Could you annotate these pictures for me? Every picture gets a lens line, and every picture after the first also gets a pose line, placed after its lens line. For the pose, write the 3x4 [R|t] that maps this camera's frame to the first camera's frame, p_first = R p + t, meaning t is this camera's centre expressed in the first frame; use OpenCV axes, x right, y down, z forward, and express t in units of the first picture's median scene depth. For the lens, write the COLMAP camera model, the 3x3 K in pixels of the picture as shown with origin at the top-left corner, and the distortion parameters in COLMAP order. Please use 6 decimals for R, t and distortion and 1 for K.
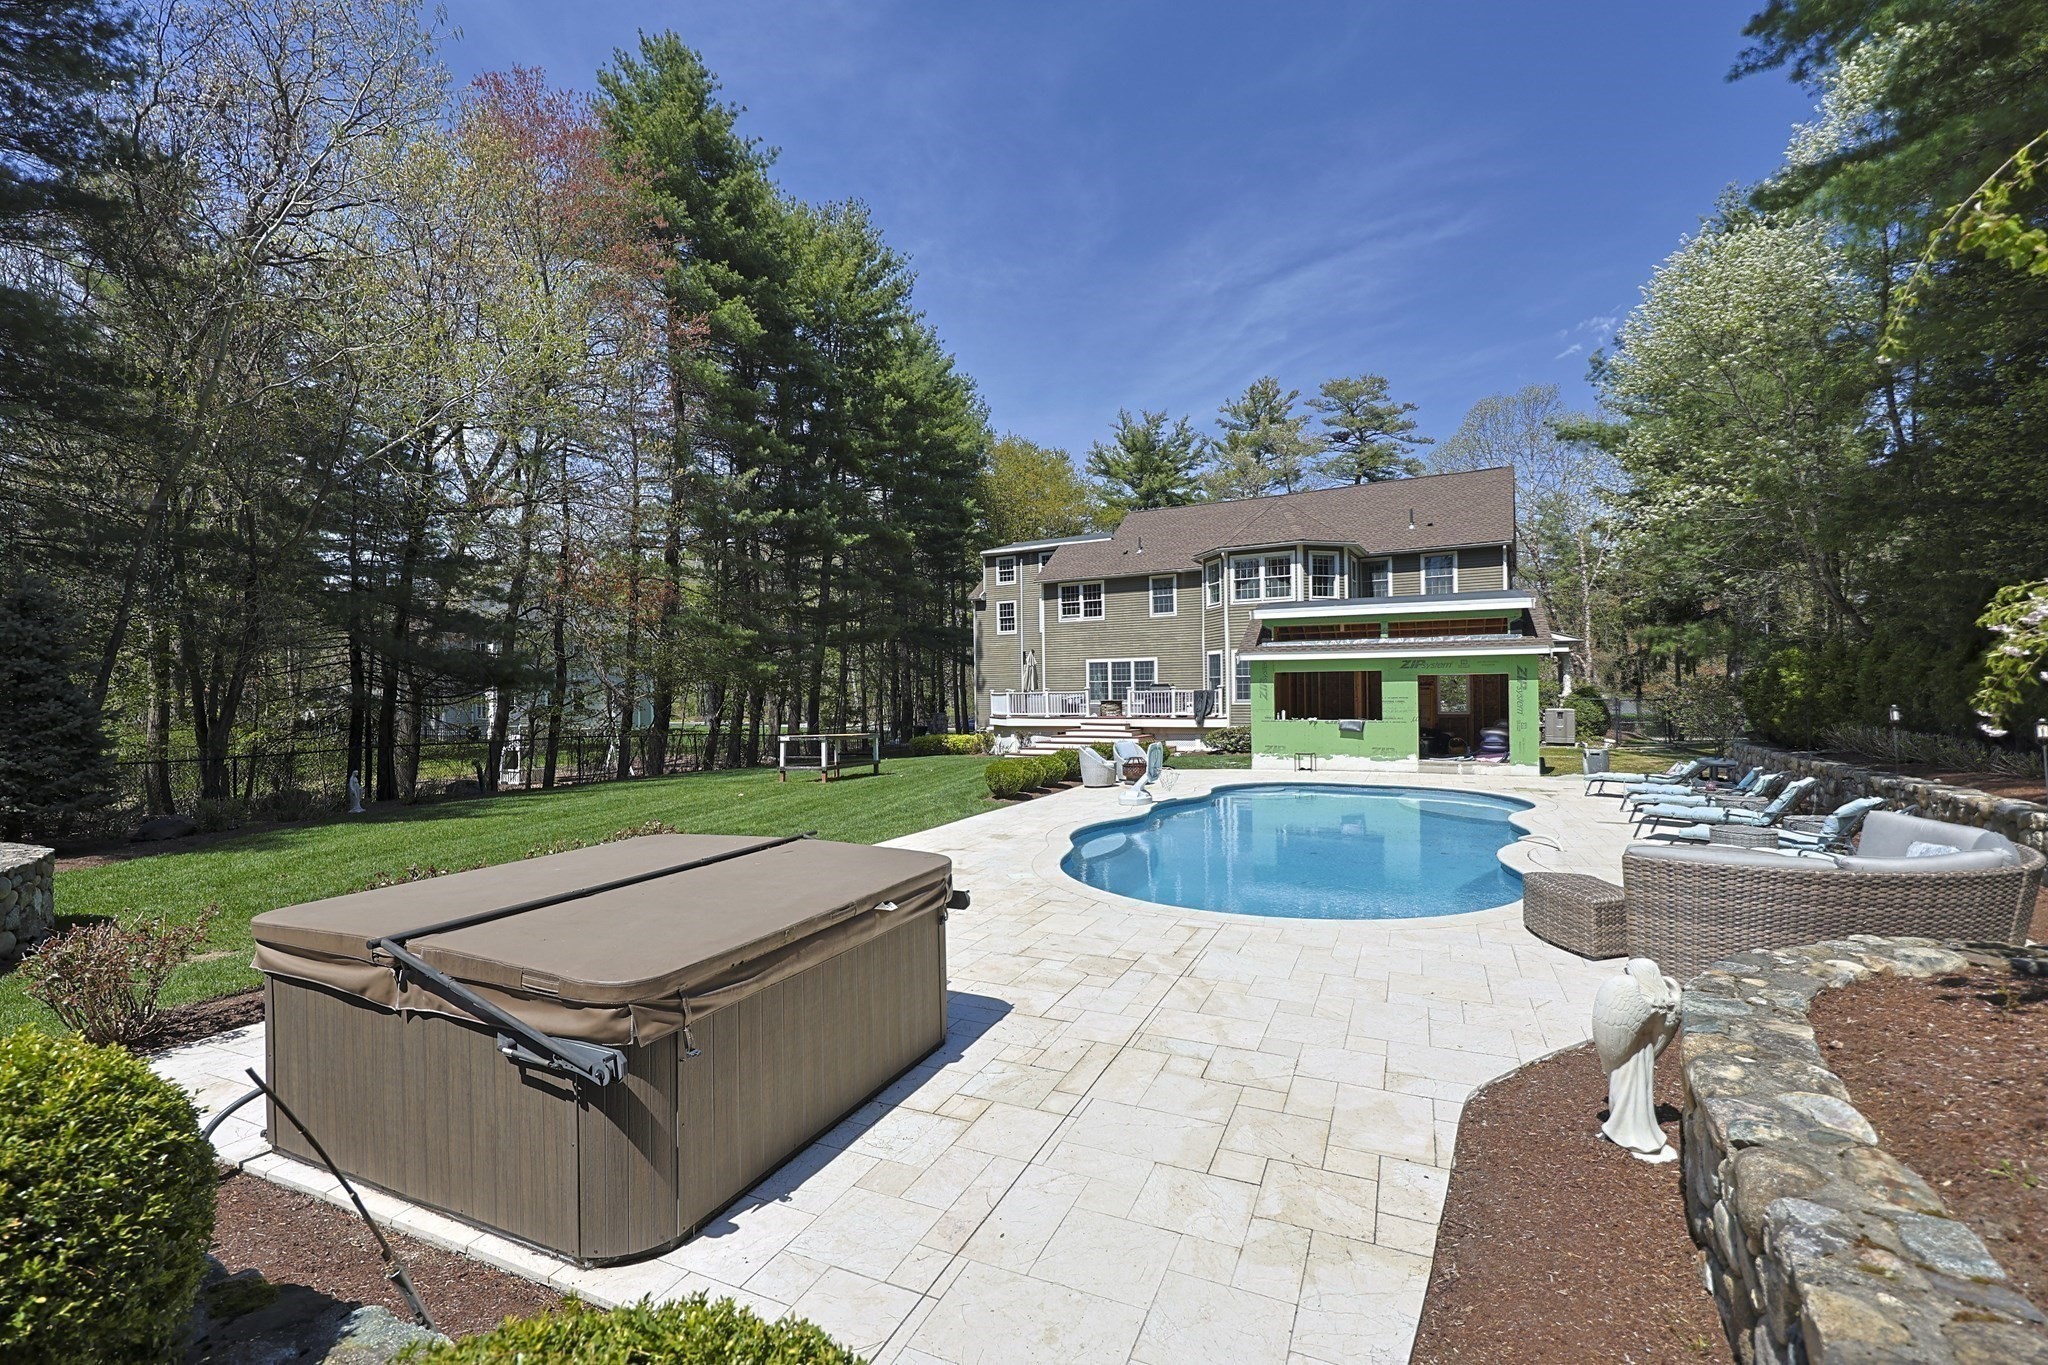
lens RADIAL K [[856.3, 0, 1028.7], [0, 856.3, 687.7], [0, 0, 1]] dist [-0.000321, -0.000017]
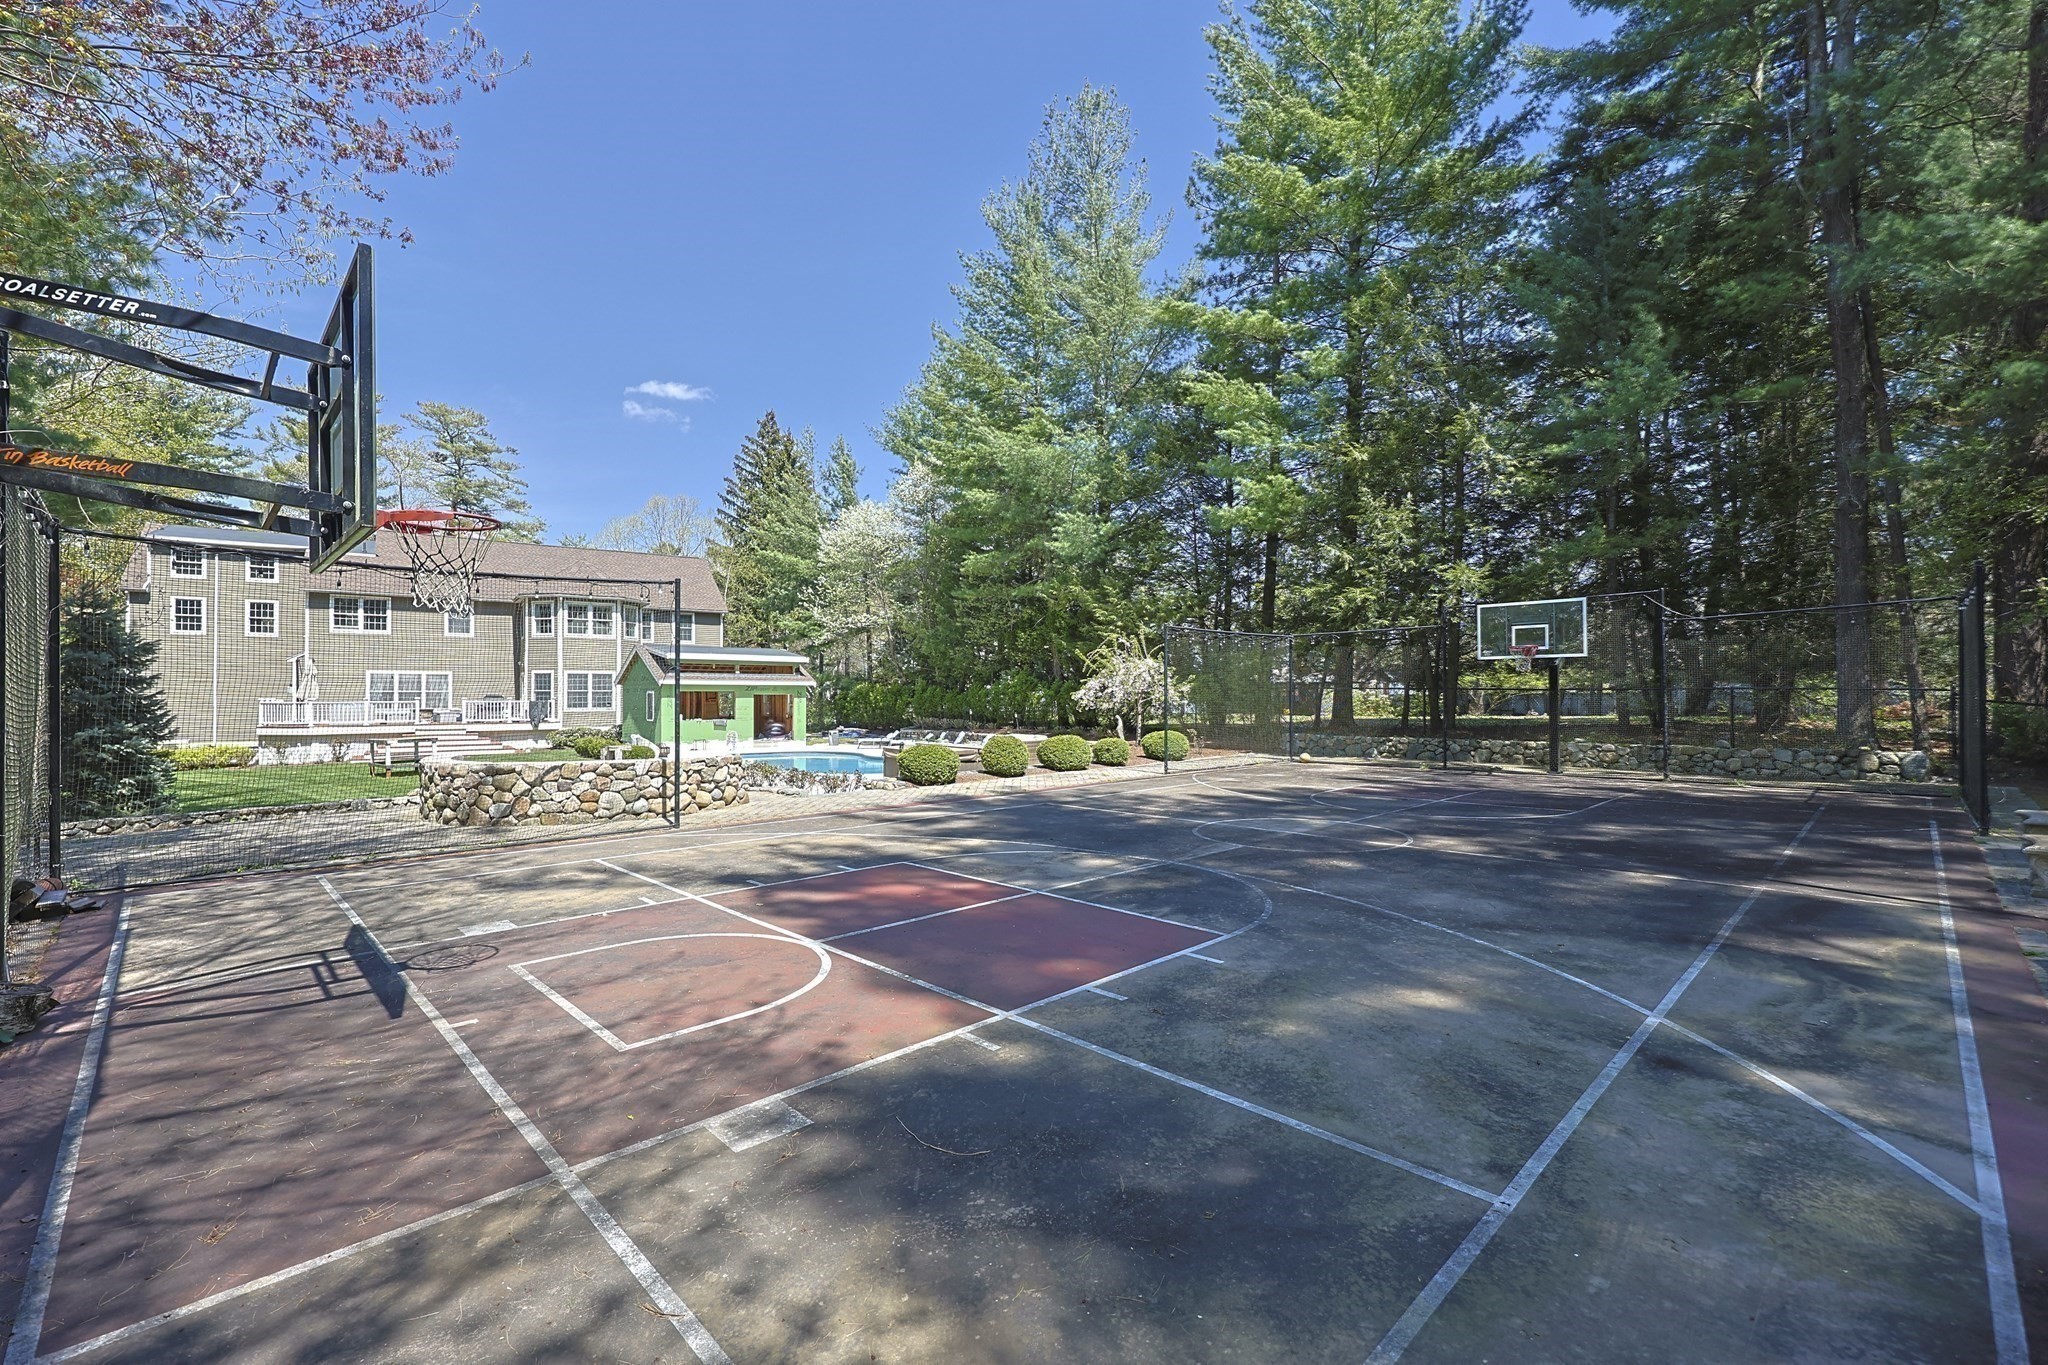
lens RADIAL K [[856.3, 0, 1027.0], [0, 856.3, 689.5], [0, 0, 1]] dist [-0.000321, -0.000017]
pose [[0.392386, 0.010862, 0.919737, -0.692566], [-0.009314, 0.999926, -0.007835, -0.010882], [-0.919754, -0.005492, 0.392458, -0.186151]]
